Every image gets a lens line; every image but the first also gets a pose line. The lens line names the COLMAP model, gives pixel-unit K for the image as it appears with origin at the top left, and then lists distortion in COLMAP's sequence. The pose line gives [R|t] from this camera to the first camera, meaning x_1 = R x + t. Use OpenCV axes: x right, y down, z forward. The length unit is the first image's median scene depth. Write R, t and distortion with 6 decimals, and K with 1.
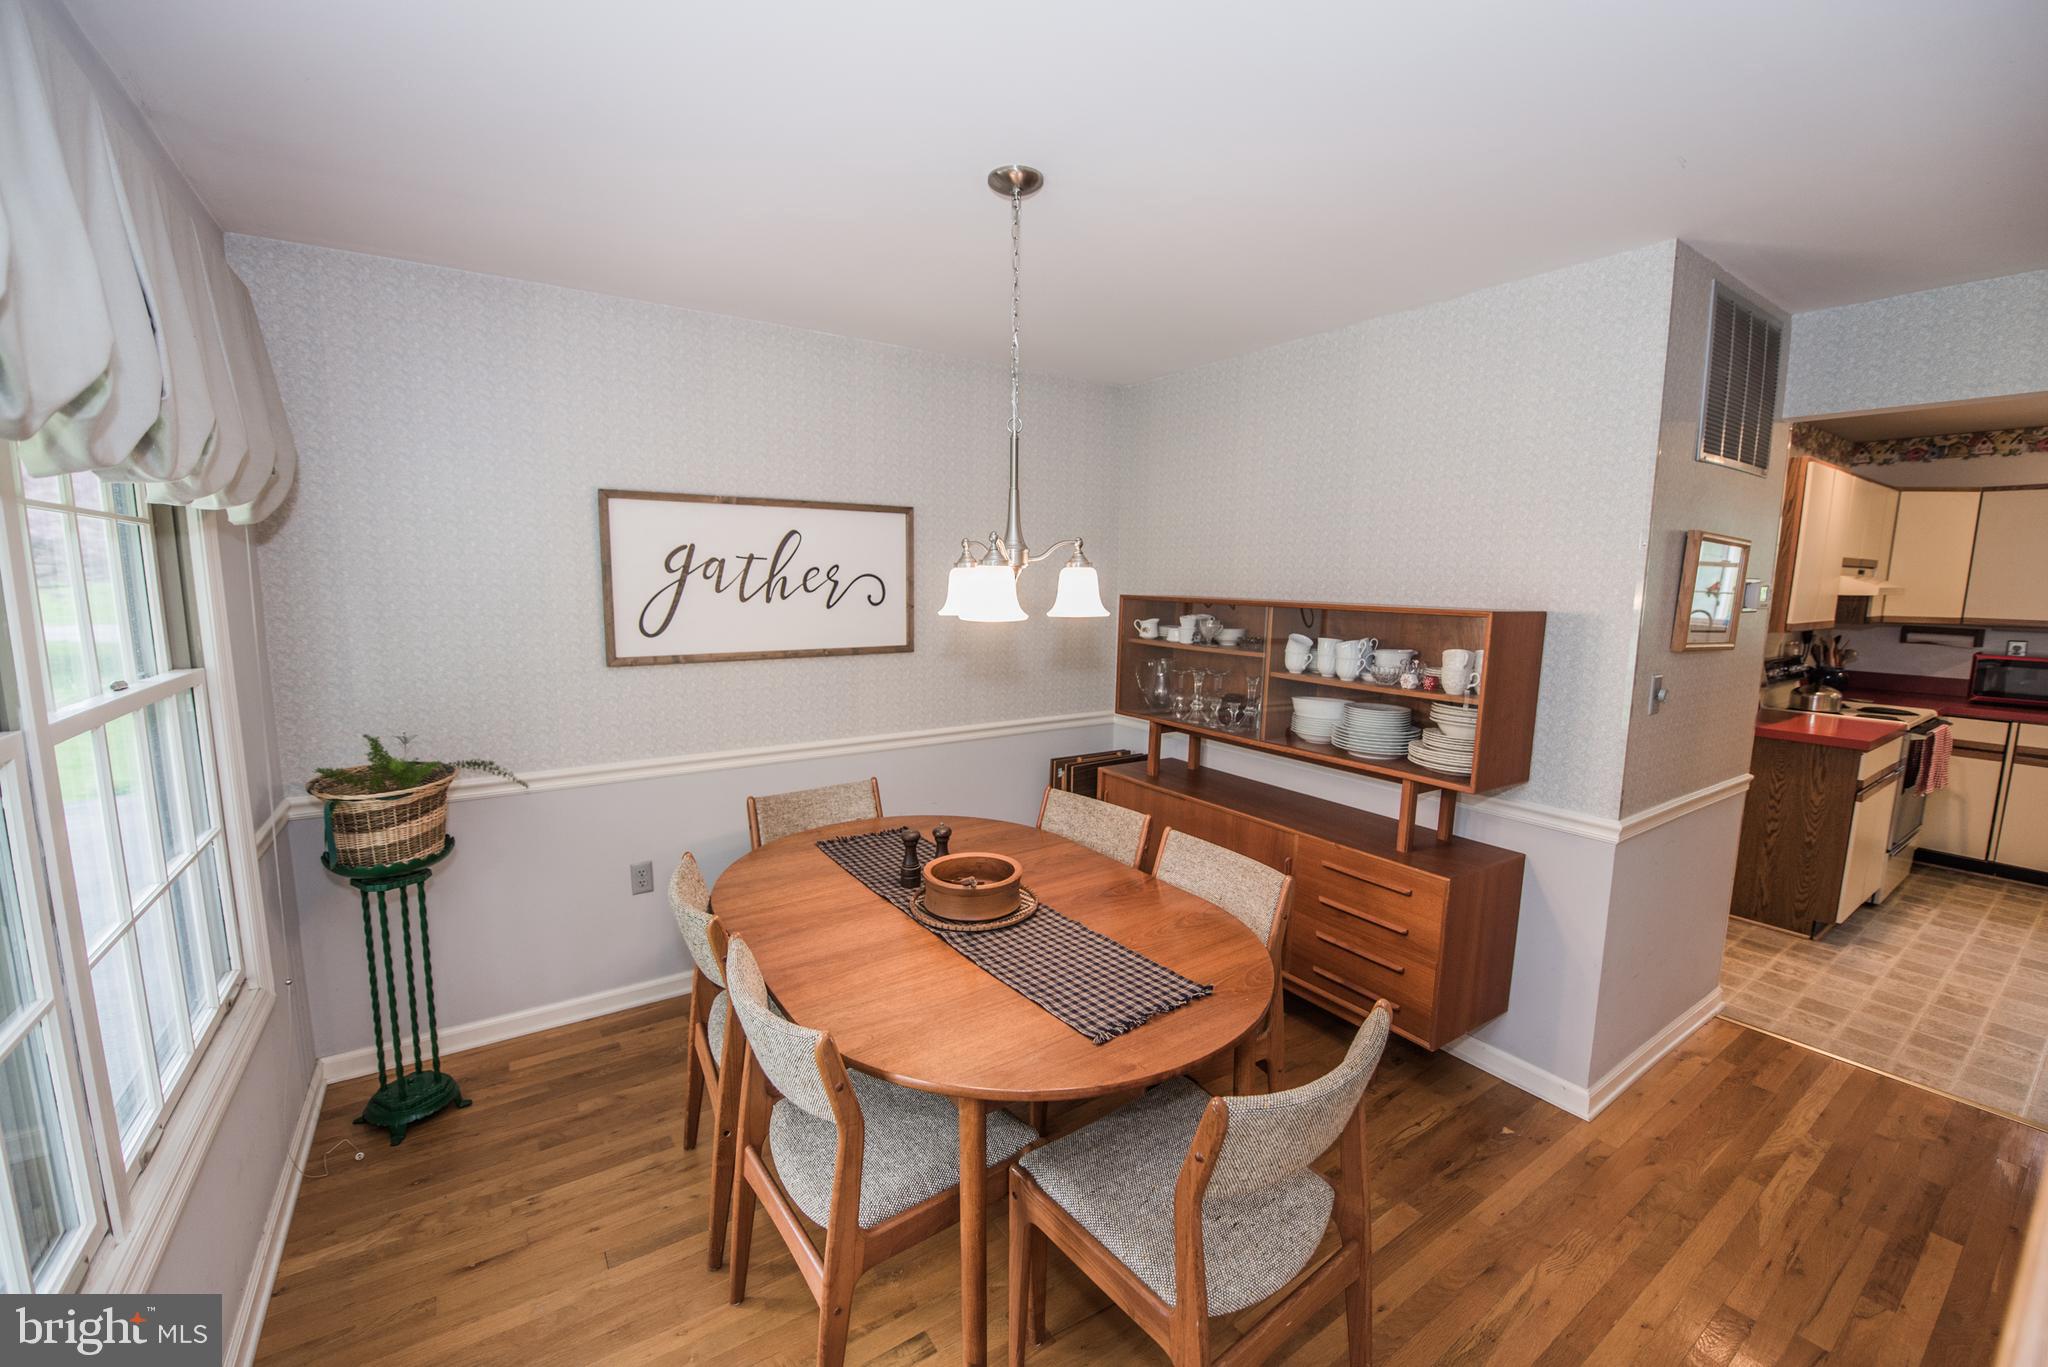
lens RADIAL K [[815.5, 0, 1019.9], [0, 815.5, 684.9], [0, 0, 1]] dist [-0.002032, -0.009508]
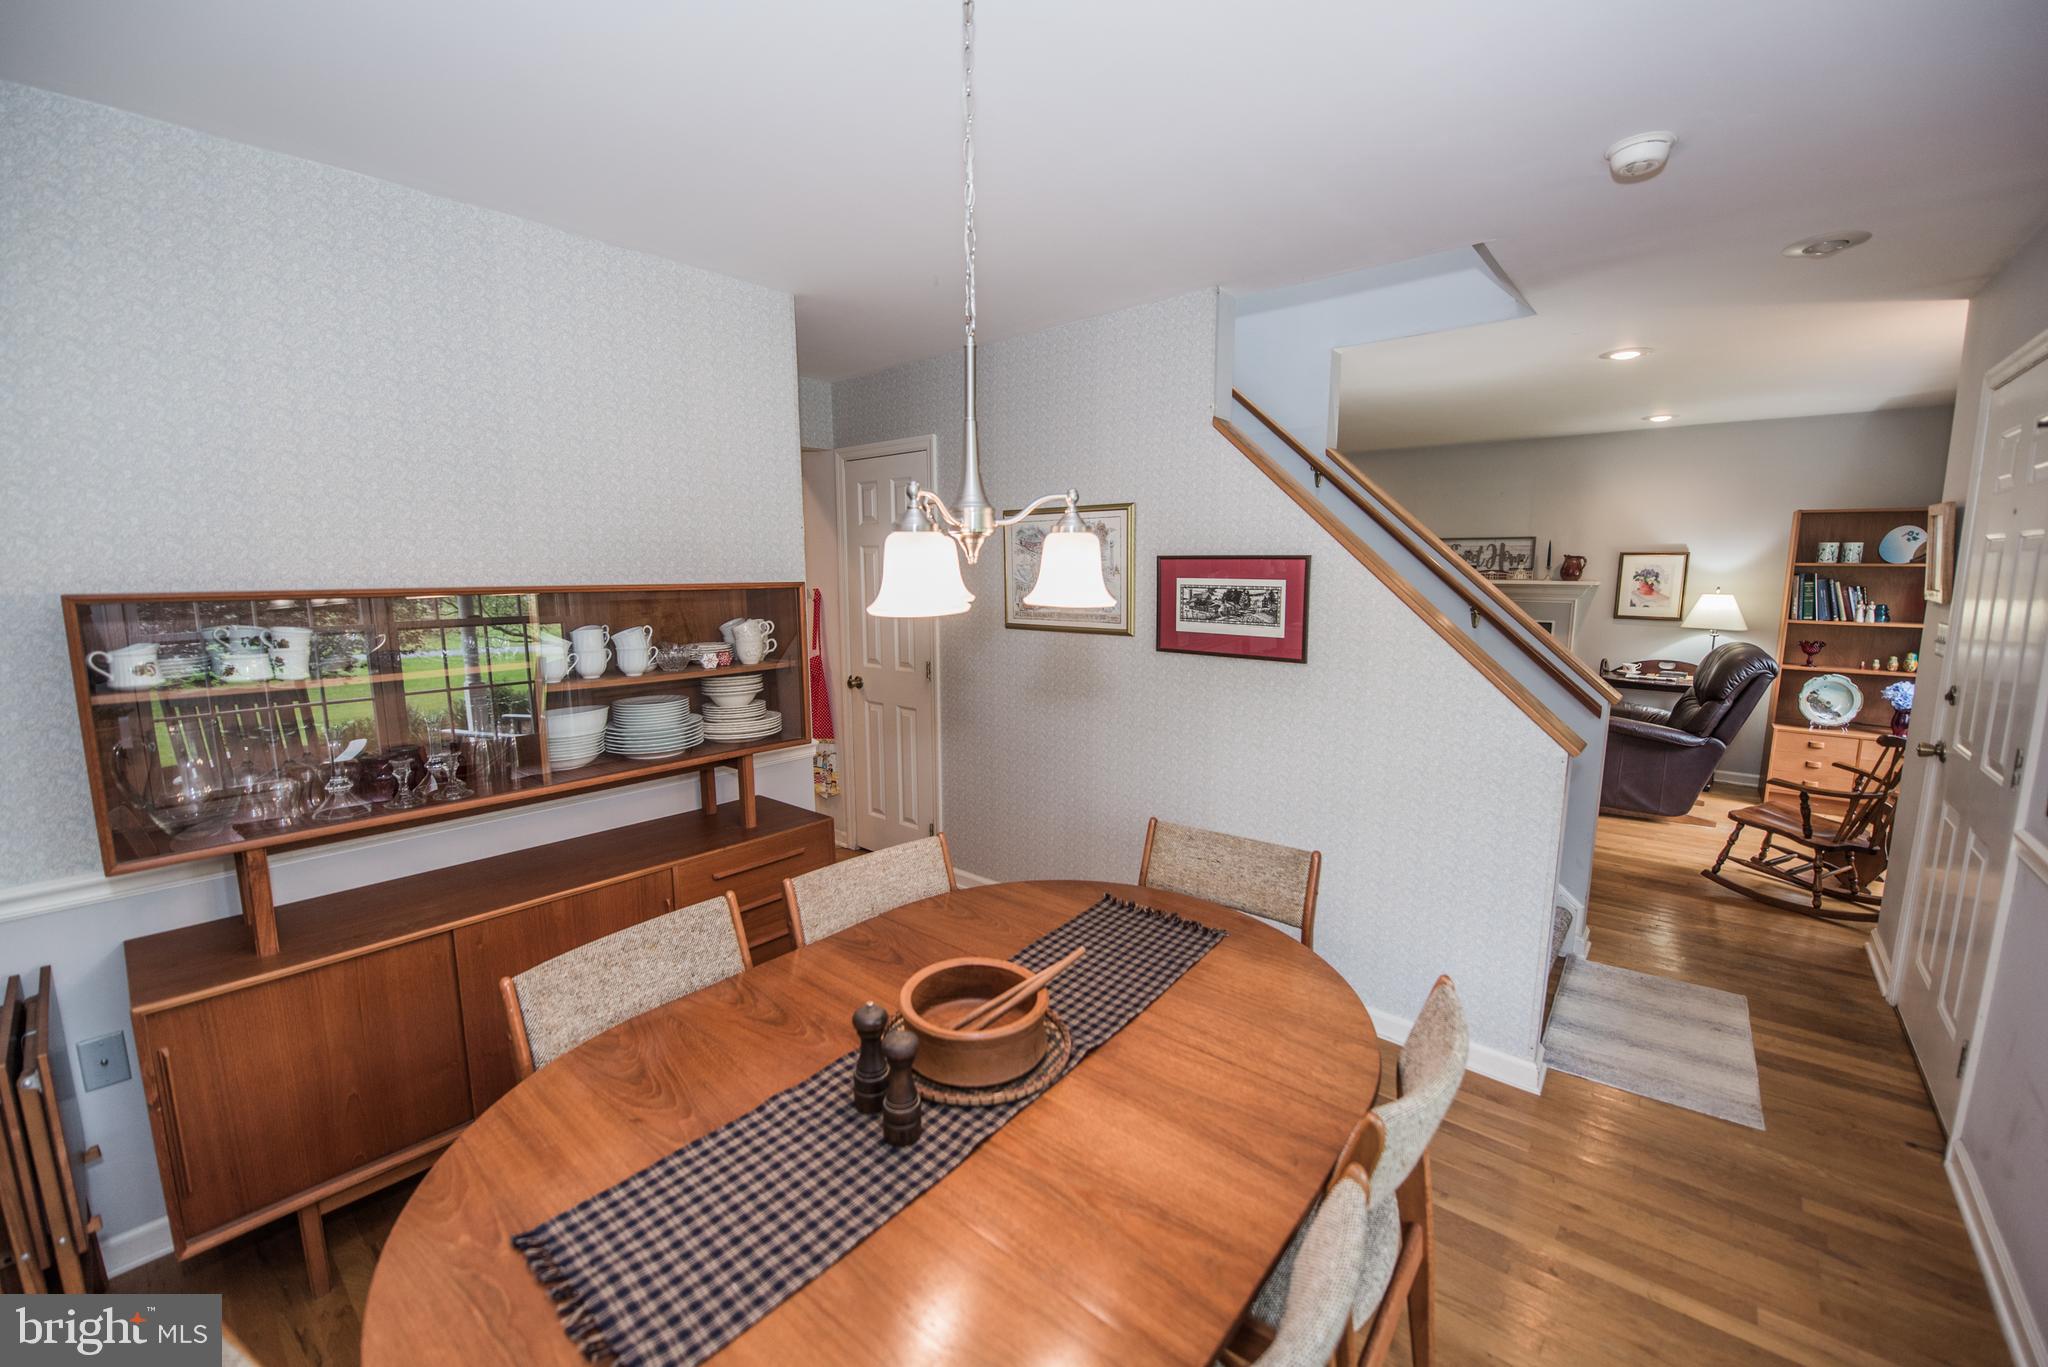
lens RADIAL K [[815.5, 0, 1019.9], [0, 815.5, 684.9], [0, 0, 1]] dist [-0.002032, -0.009508]
pose [[-0.264049, -0.152363, 0.952399, -0.530492], [0.126006, 0.973532, 0.190679, -0.111417], [-0.956243, 0.170357, -0.237861, 0.871770]]
